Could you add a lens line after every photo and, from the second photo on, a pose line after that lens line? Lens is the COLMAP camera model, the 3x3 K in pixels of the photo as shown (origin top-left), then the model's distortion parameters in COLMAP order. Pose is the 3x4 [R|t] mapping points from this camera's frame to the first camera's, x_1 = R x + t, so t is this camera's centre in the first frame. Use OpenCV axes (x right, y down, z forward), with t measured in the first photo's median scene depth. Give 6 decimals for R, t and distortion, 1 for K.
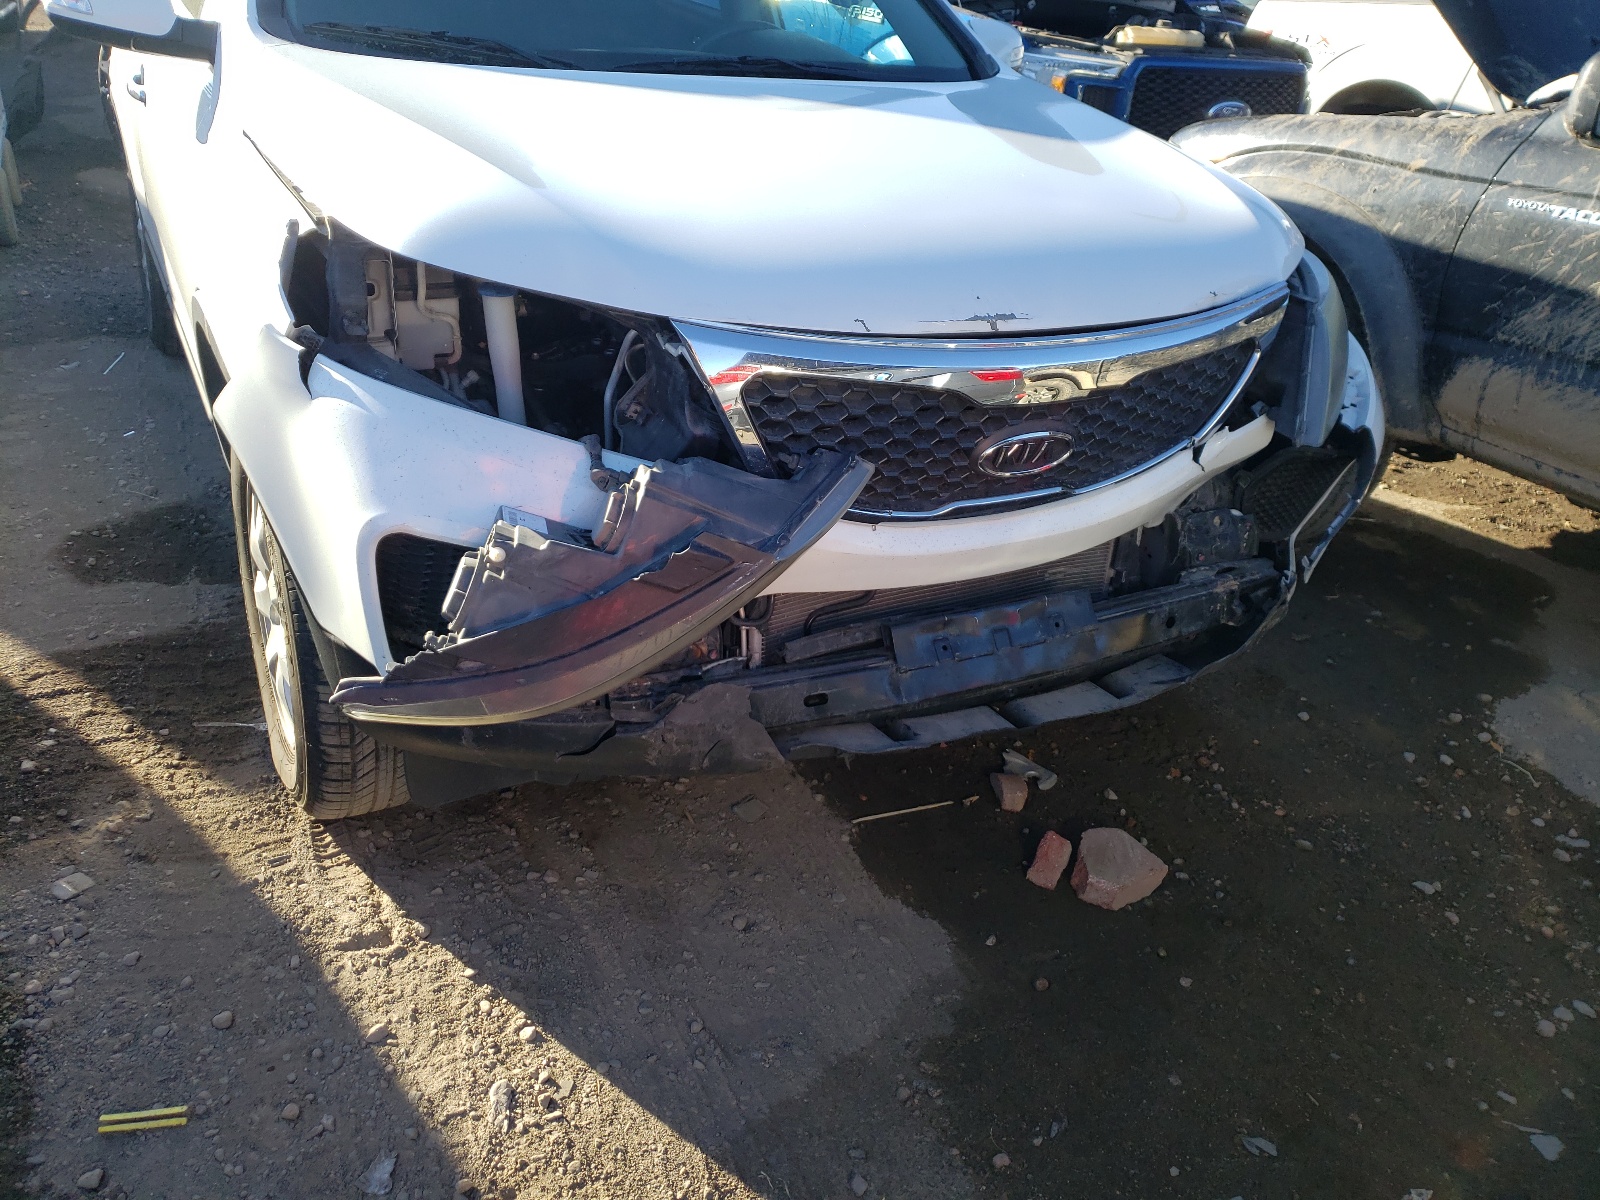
lens RADIAL K [[1256.5, 0, 800.0], [0, 1256.5, 600.0], [0, 0, 1]] dist [0.016406, 0.012953]
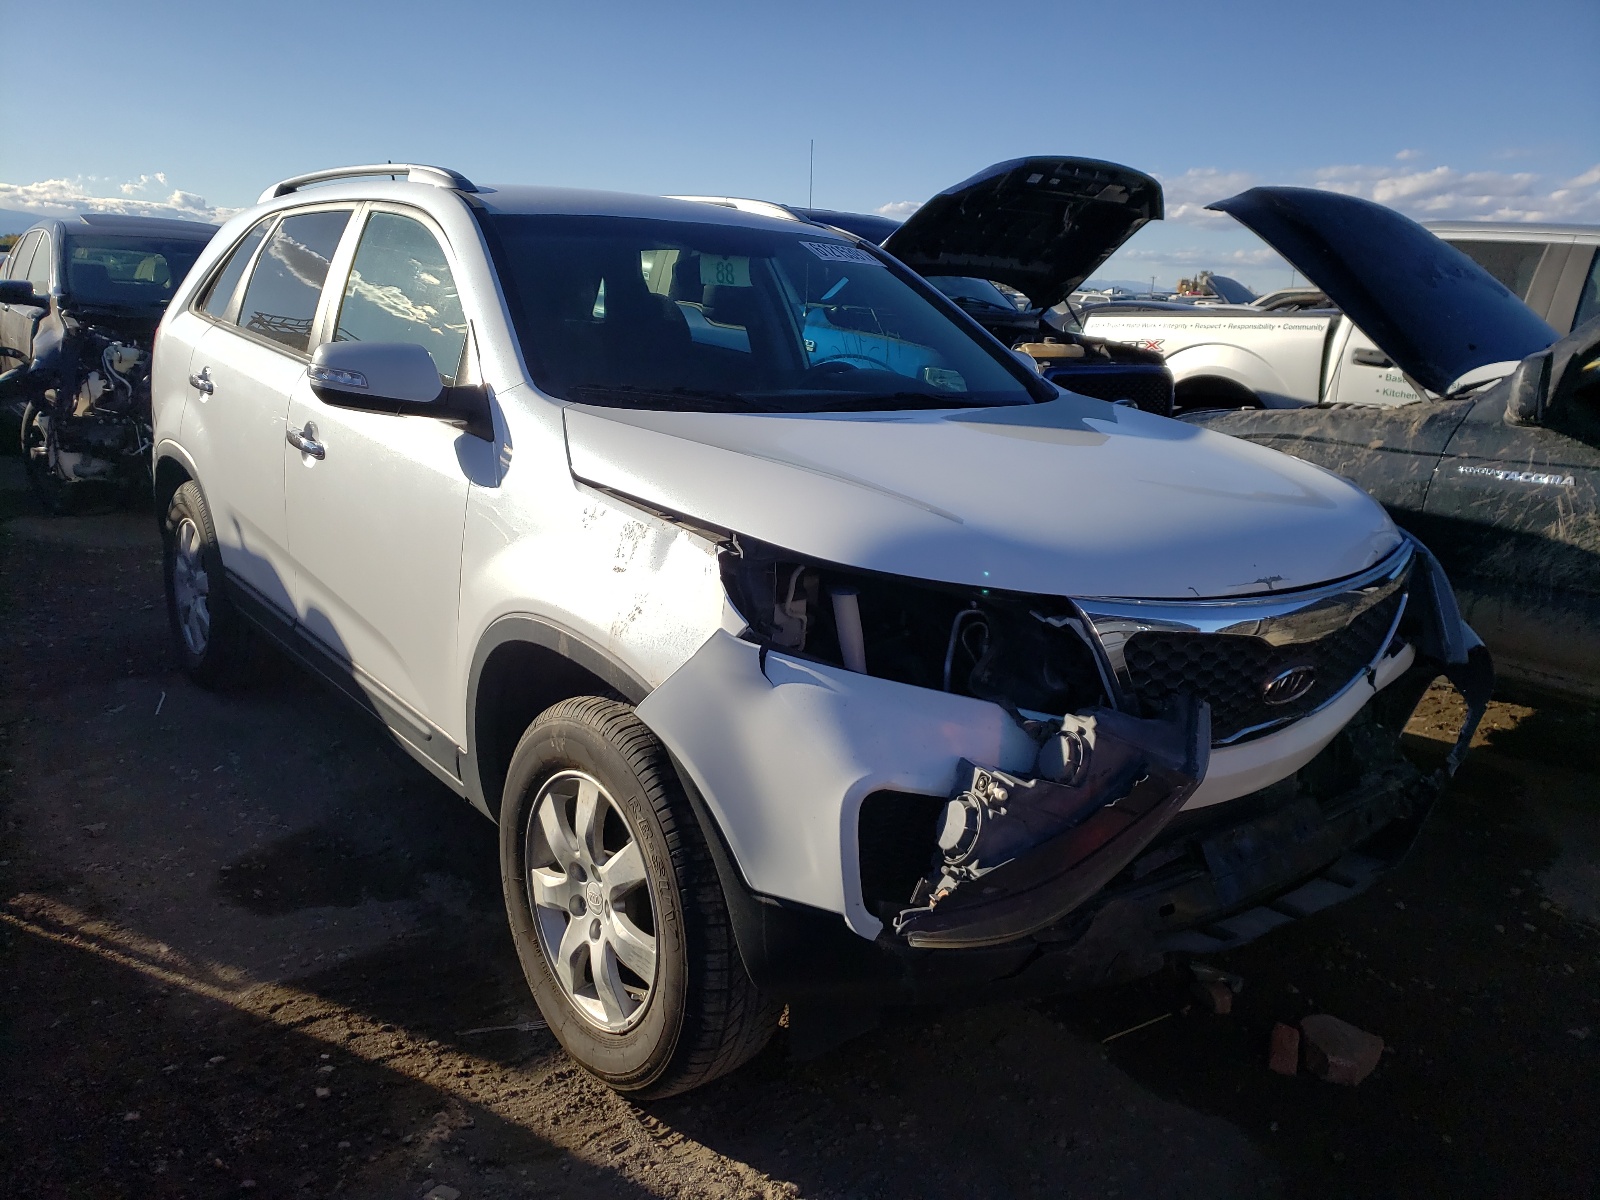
lens RADIAL K [[1284.0, 0, 800.0], [0, 1284.0, 600.0], [0, 0, 1]] dist [0.007868, 0.011506]
pose [[0.981393, -0.076480, 0.176122, -0.392104], [0.113923, 0.970286, -0.213465, 0.013708], [-0.154563, 0.229558, 0.960944, -0.124029]]
